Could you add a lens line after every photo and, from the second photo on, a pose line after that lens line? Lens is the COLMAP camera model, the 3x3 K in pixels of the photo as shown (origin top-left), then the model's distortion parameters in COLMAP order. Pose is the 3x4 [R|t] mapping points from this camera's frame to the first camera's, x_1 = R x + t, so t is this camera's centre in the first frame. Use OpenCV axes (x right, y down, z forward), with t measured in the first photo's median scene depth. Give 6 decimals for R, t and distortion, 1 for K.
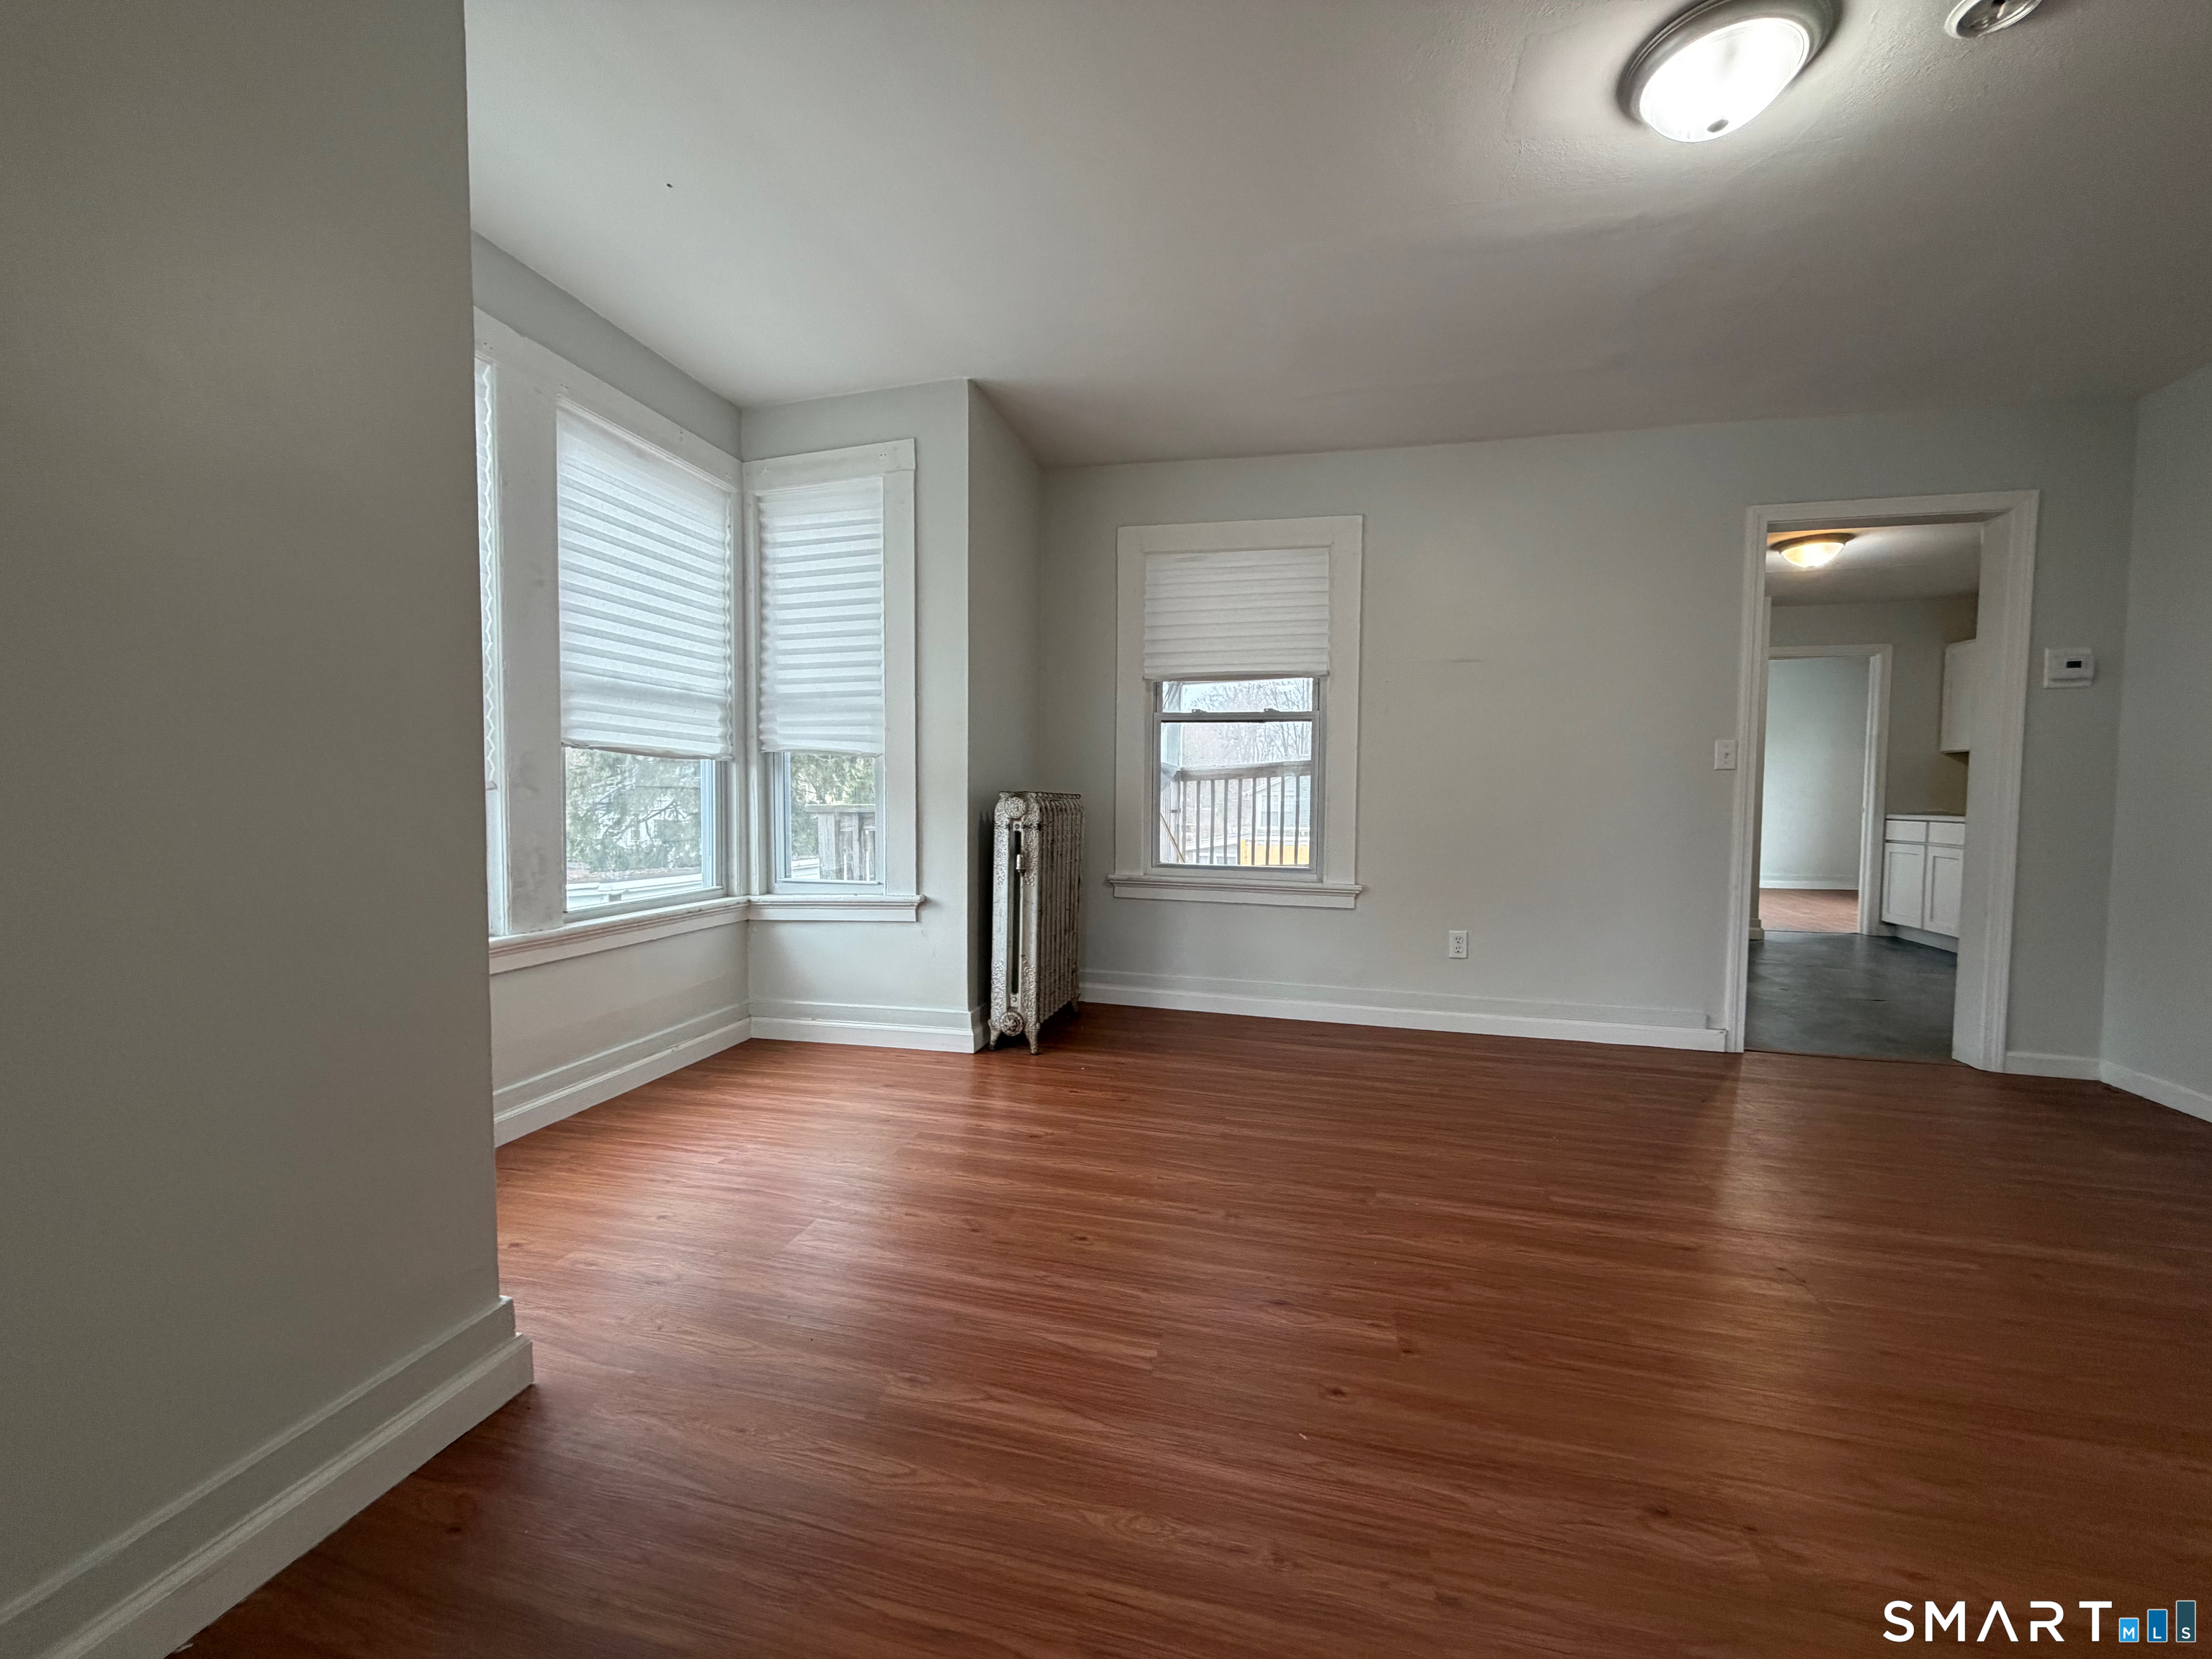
lens RADIAL K [[881.3, 0, 1100.6], [0, 881.3, 833.8], [0, 0, 1]] dist [-0.000505, 0.000774]
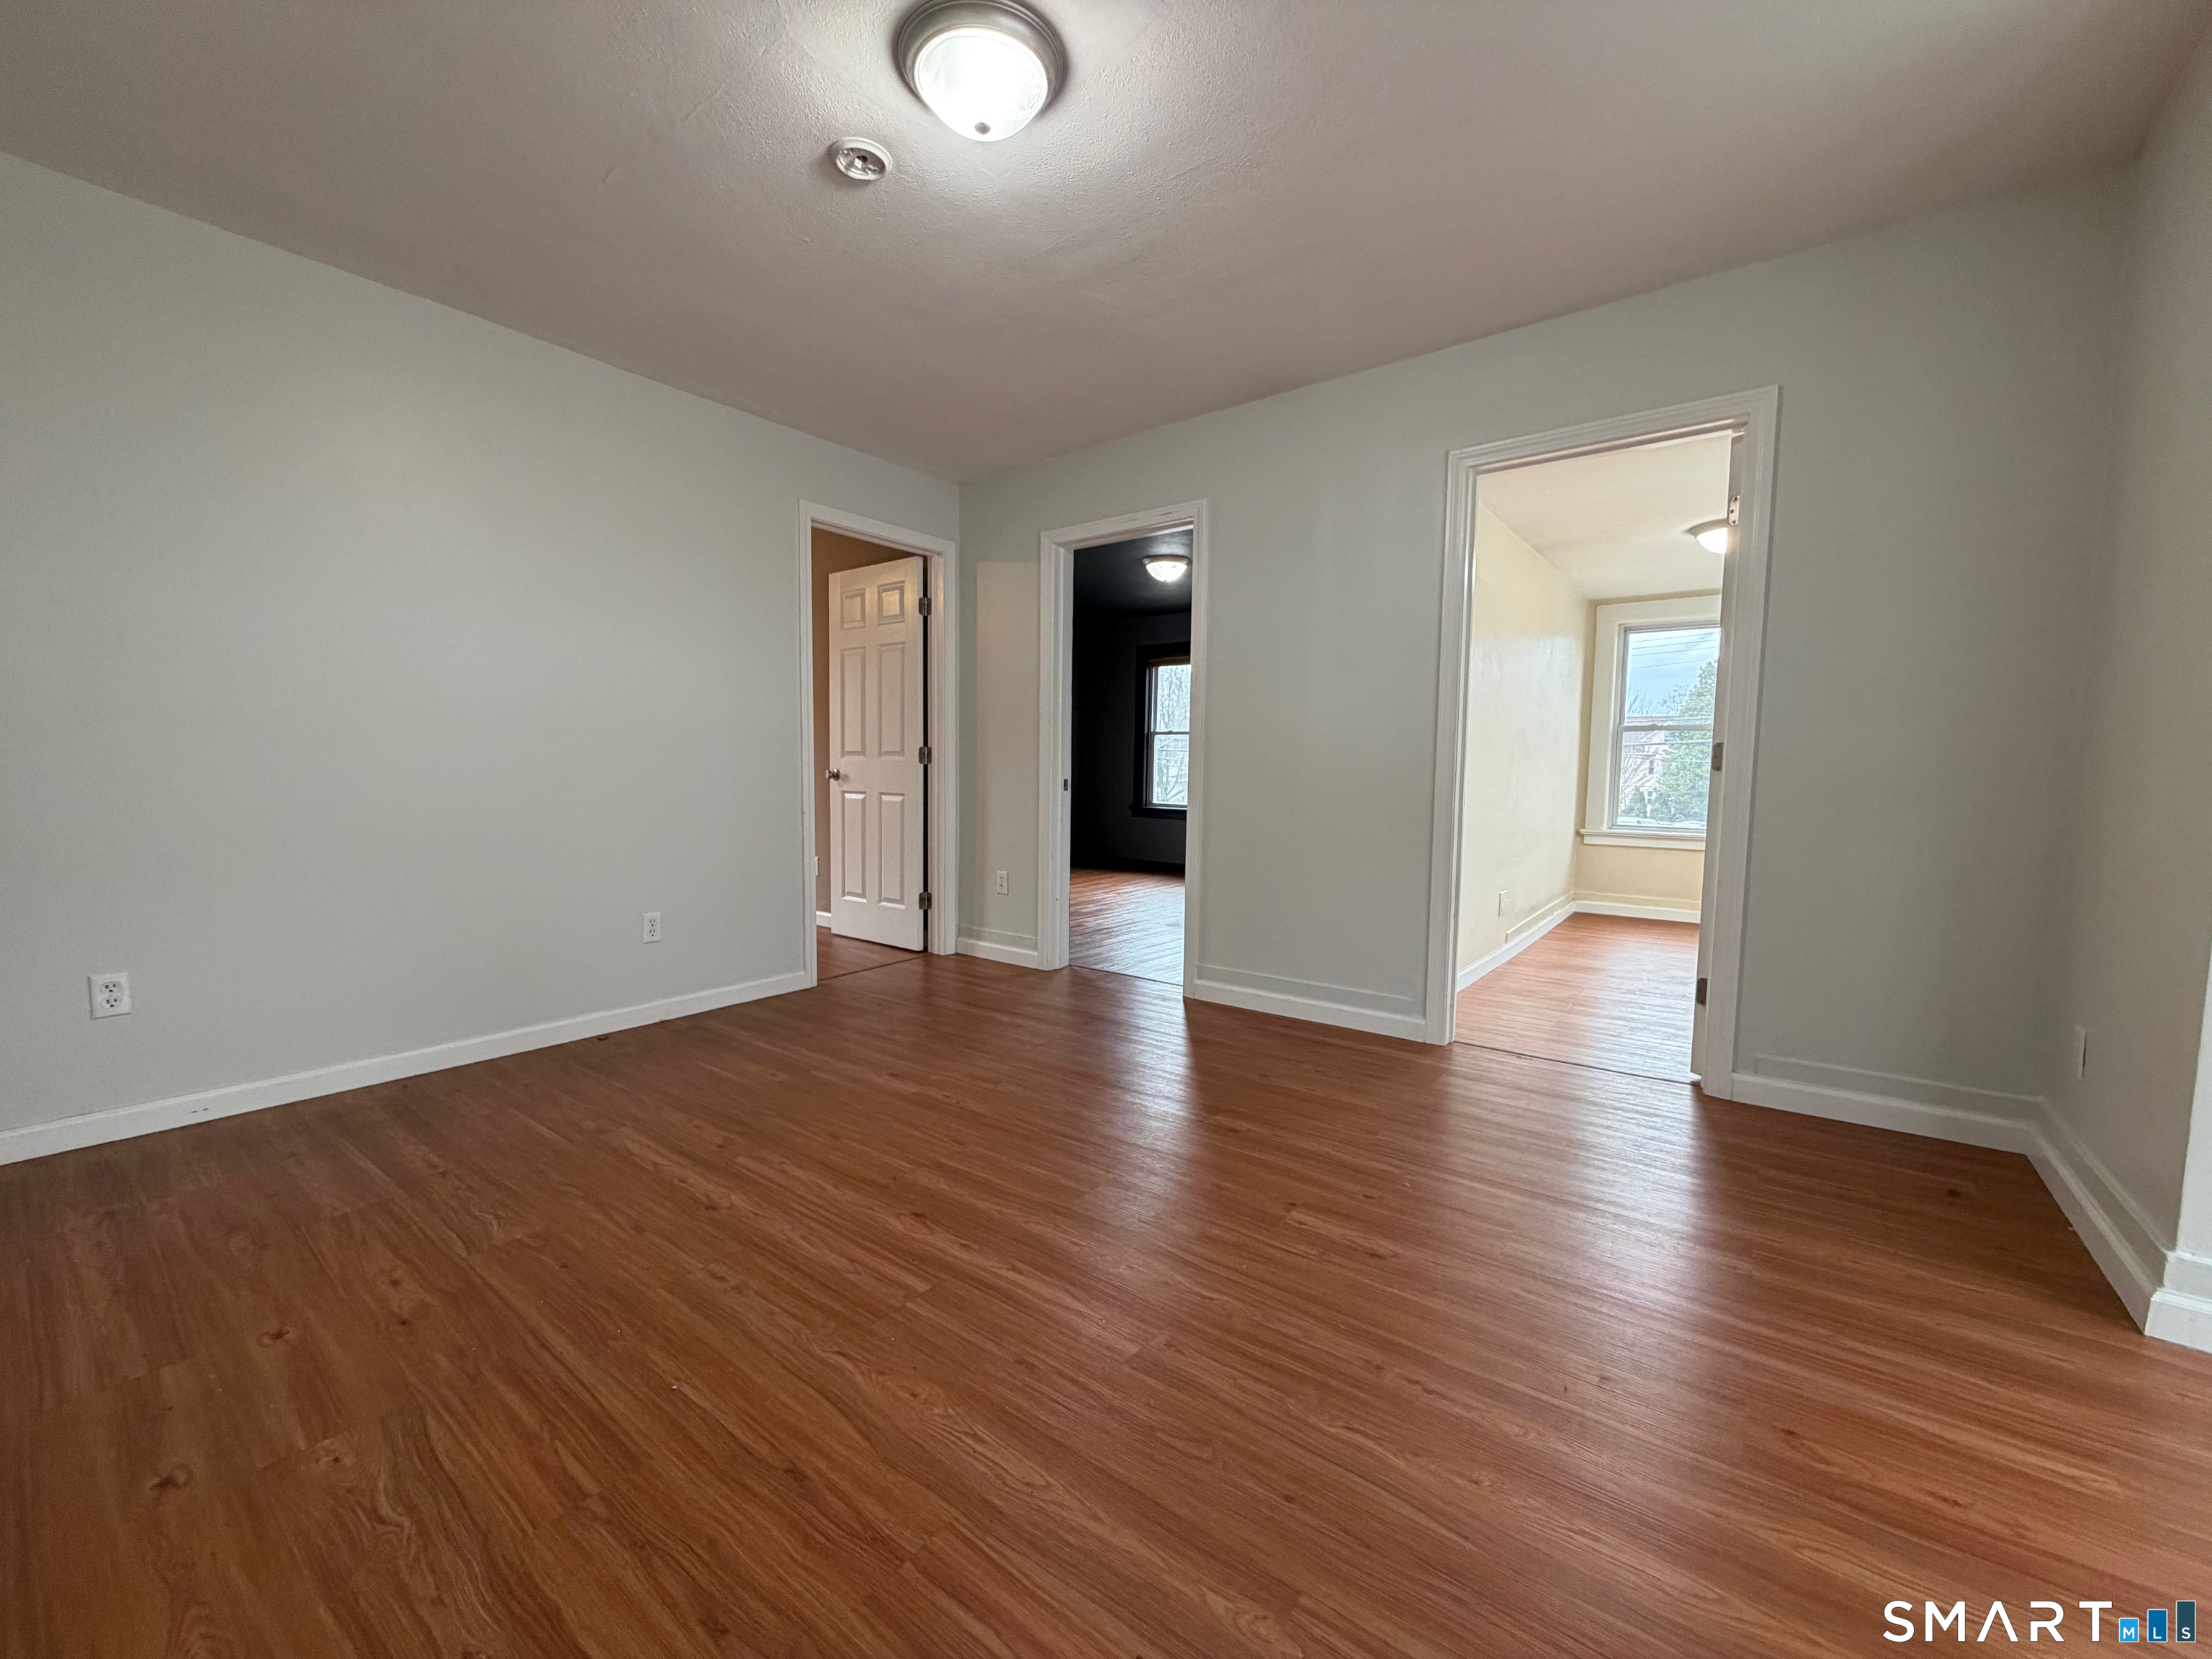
lens RADIAL K [[881.3, 0, 1100.6], [0, 881.3, 833.8], [0, 0, 1]] dist [-0.000505, 0.000774]
pose [[-0.916180, -0.052010, 0.397378, 0.058269], [-0.004171, 0.992727, 0.120315, -0.049935], [-0.400745, 0.108572, -0.909734, 1.070976]]
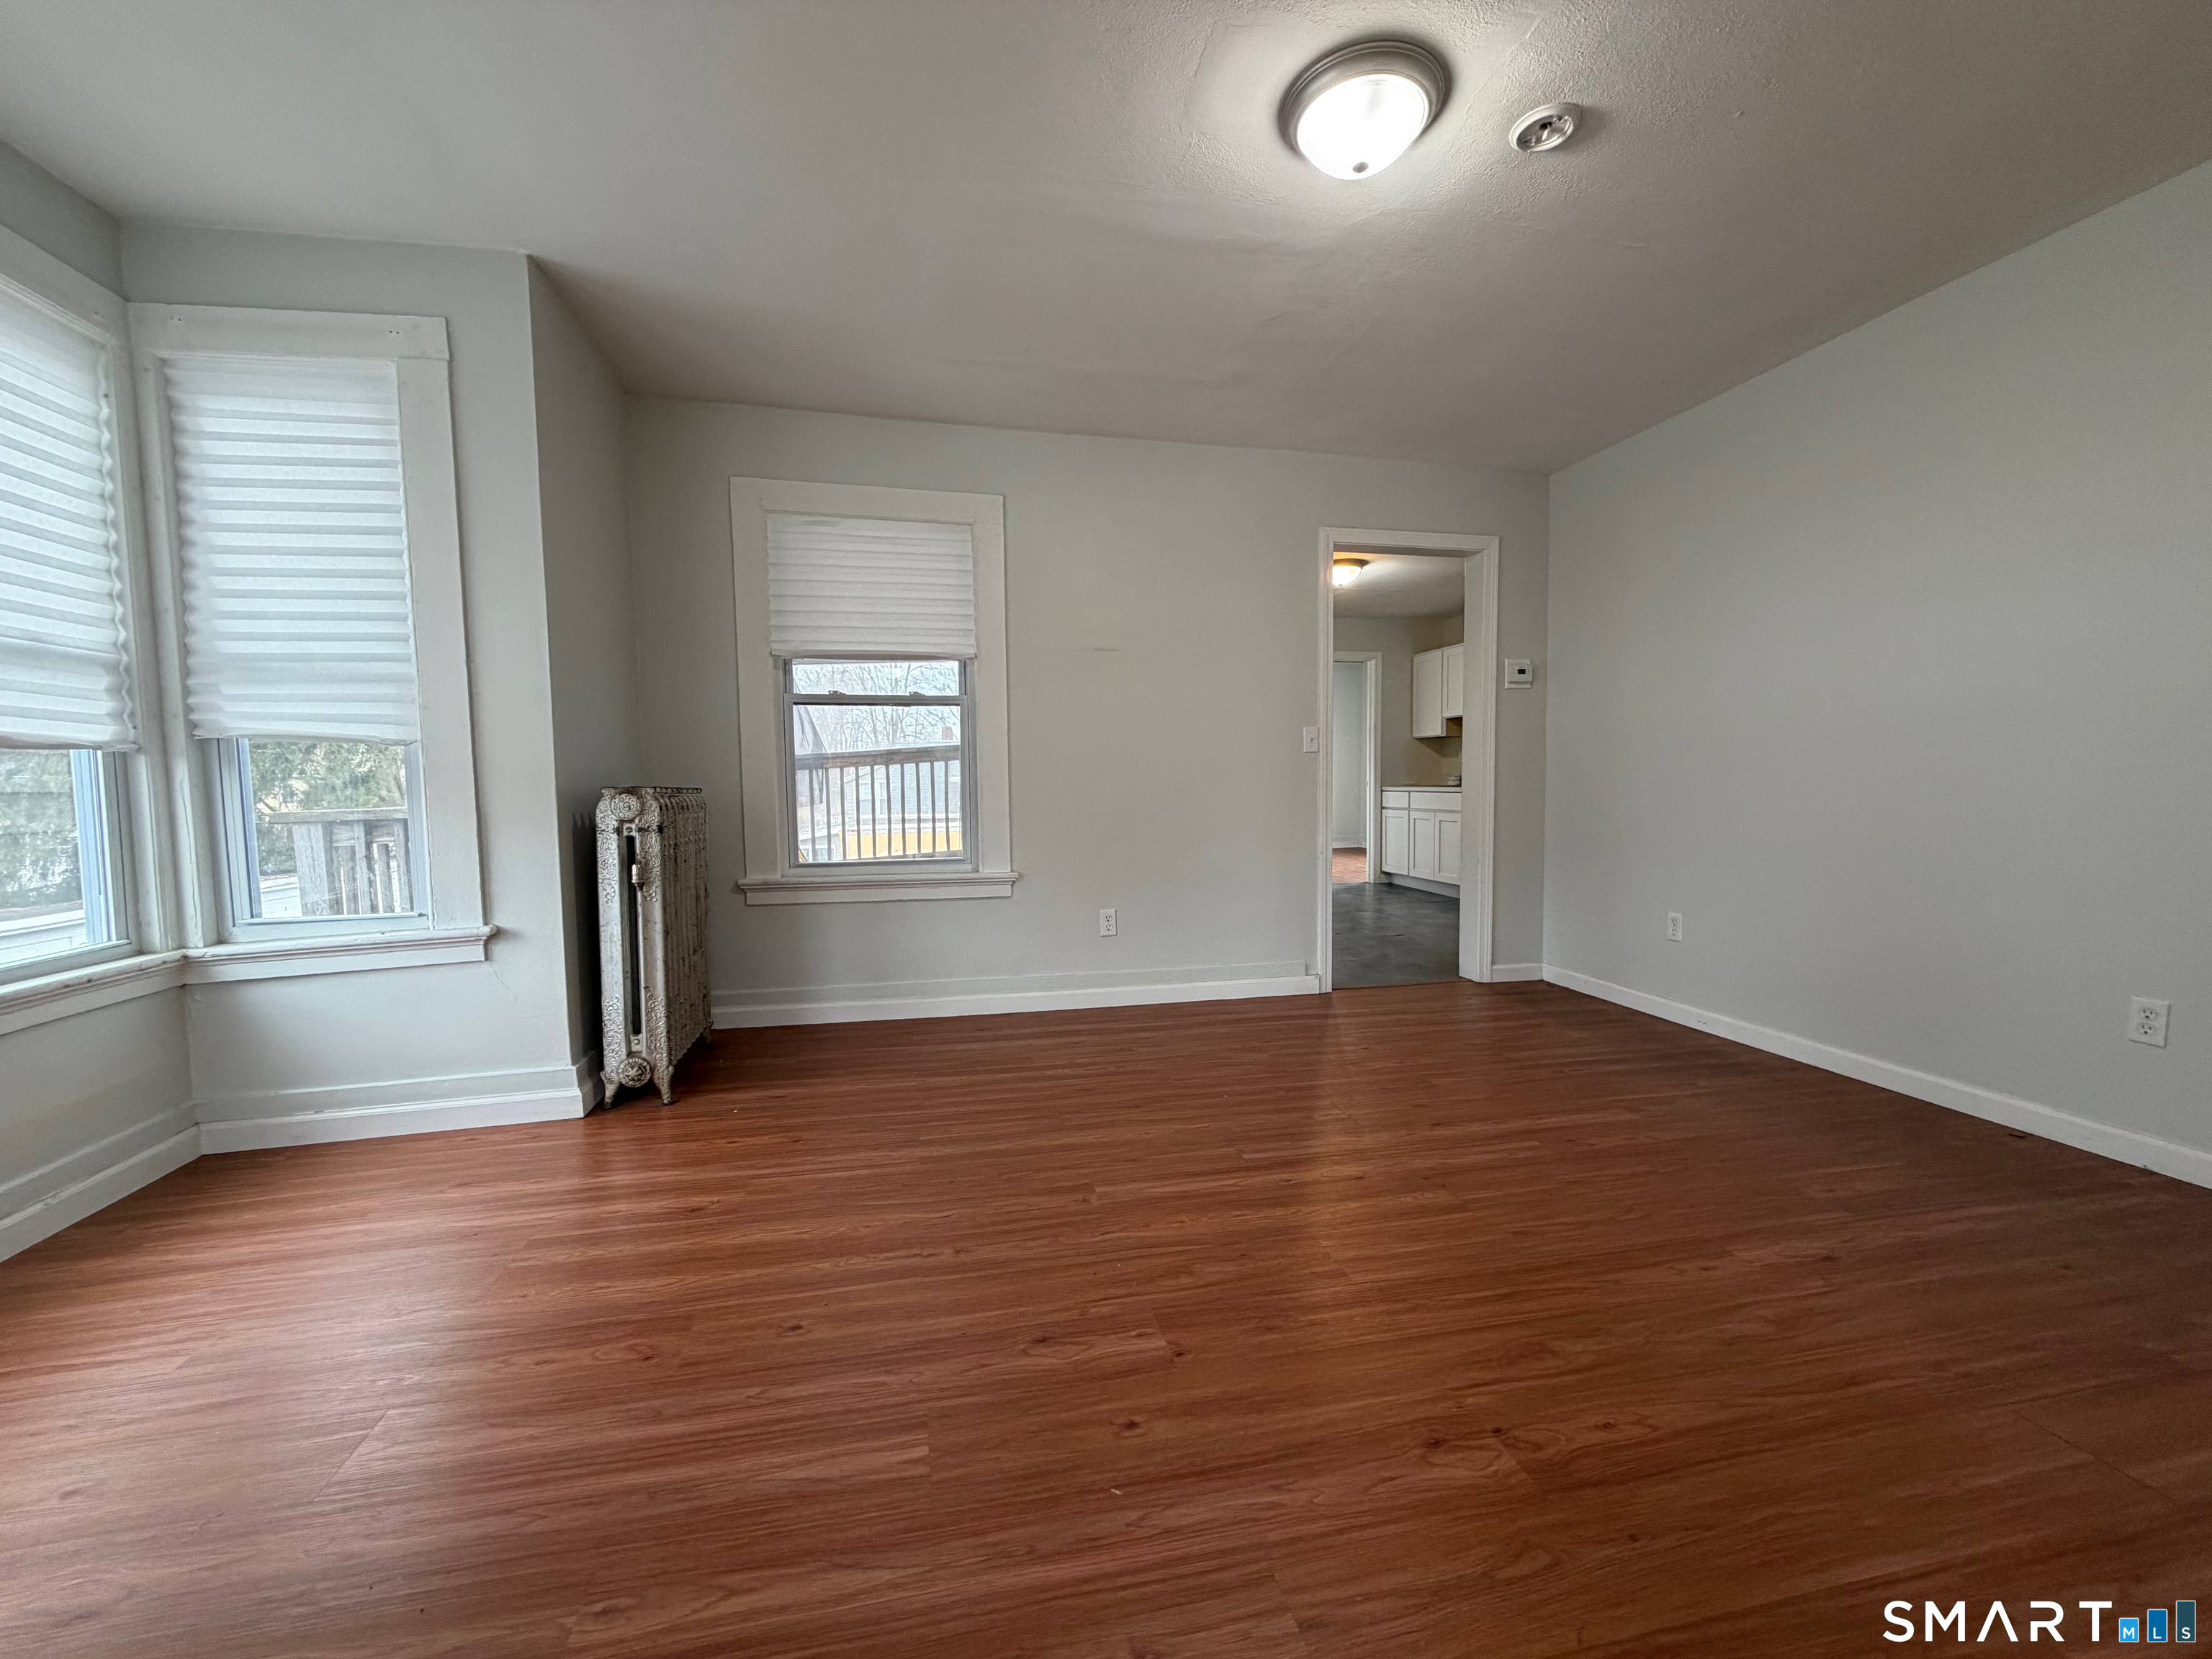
lens RADIAL K [[881.3, 0, 1100.6], [0, 881.3, 833.8], [0, 0, 1]] dist [-0.000505, 0.000774]
pose [[0.896930, -0.048904, 0.439461, -0.062096], [0.042204, 0.998796, 0.025011, -0.006731], [-0.440155, -0.003886, 0.897914, 0.081110]]
